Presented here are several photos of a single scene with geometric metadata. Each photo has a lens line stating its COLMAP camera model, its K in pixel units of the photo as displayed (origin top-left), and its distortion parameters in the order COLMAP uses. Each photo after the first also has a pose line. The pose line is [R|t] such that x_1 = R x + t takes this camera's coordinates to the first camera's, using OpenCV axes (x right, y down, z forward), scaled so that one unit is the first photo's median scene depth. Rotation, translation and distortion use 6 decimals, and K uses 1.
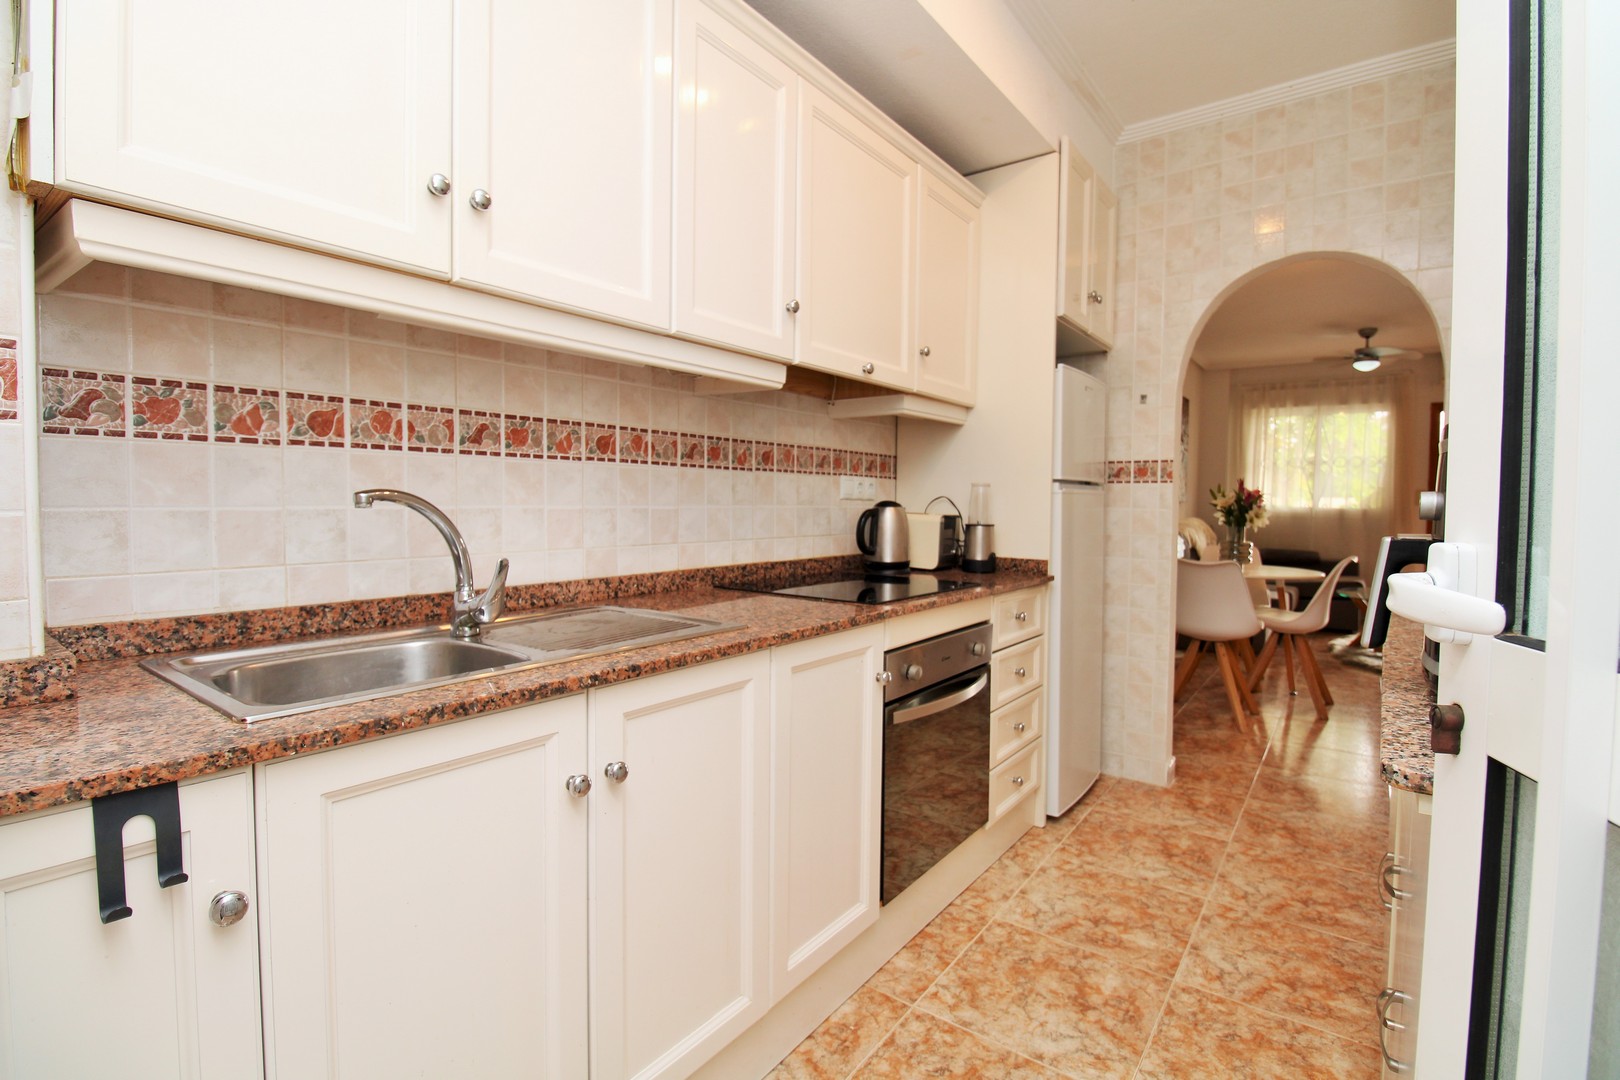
lens RADIAL K [[753.4, 0, 795.7], [0, 753.4, 531.2], [0, 0, 1]] dist [-0.003693, -0.007296]
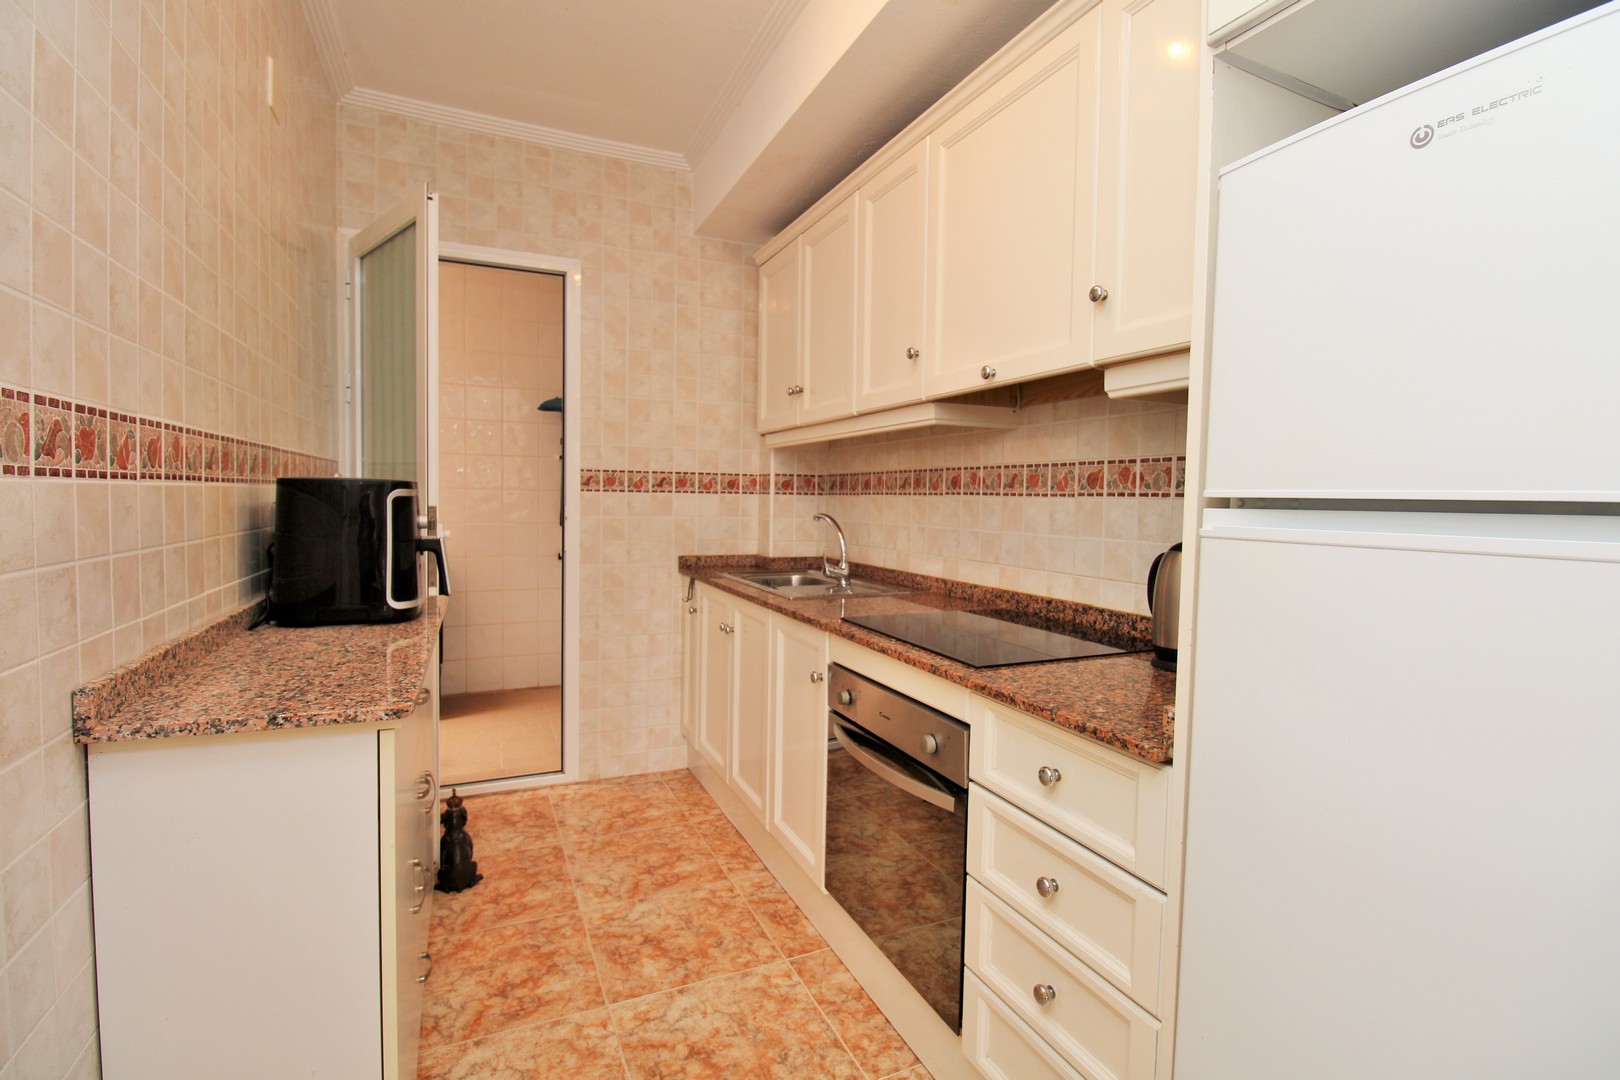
lens RADIAL K [[753.4, 0, 804.8], [0, 753.4, 530.6], [0, 0, 1]] dist [-0.003693, -0.007296]
pose [[-0.477390, 0.008107, -0.878654, 0.999079], [-0.071998, 0.996234, 0.048310, -0.069543], [0.875737, 0.086324, -0.475008, 1.318235]]
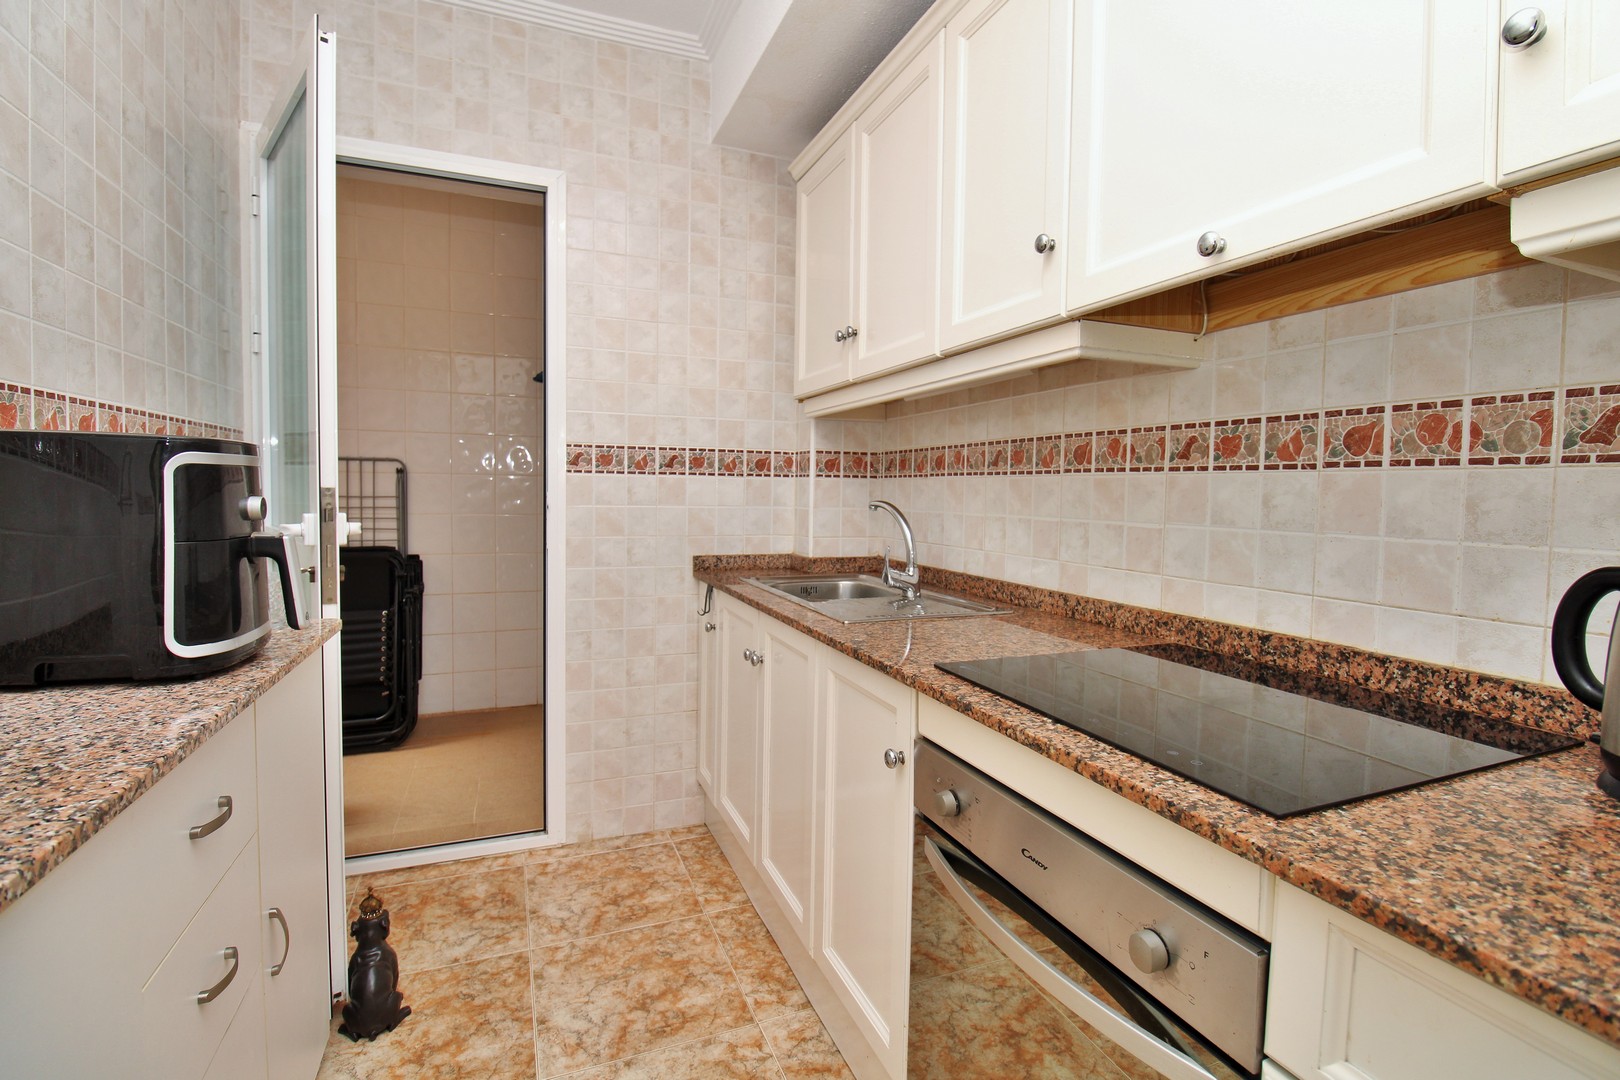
lens RADIAL K [[753.4, 0, 796.1], [0, 753.4, 530.8], [0, 0, 1]] dist [-0.003693, -0.007296]
pose [[-0.522301, 0.015893, -0.852613, 0.688937], [-0.070657, 0.995582, 0.061842, -0.049304], [0.849829, 0.092543, -0.518870, 1.112095]]
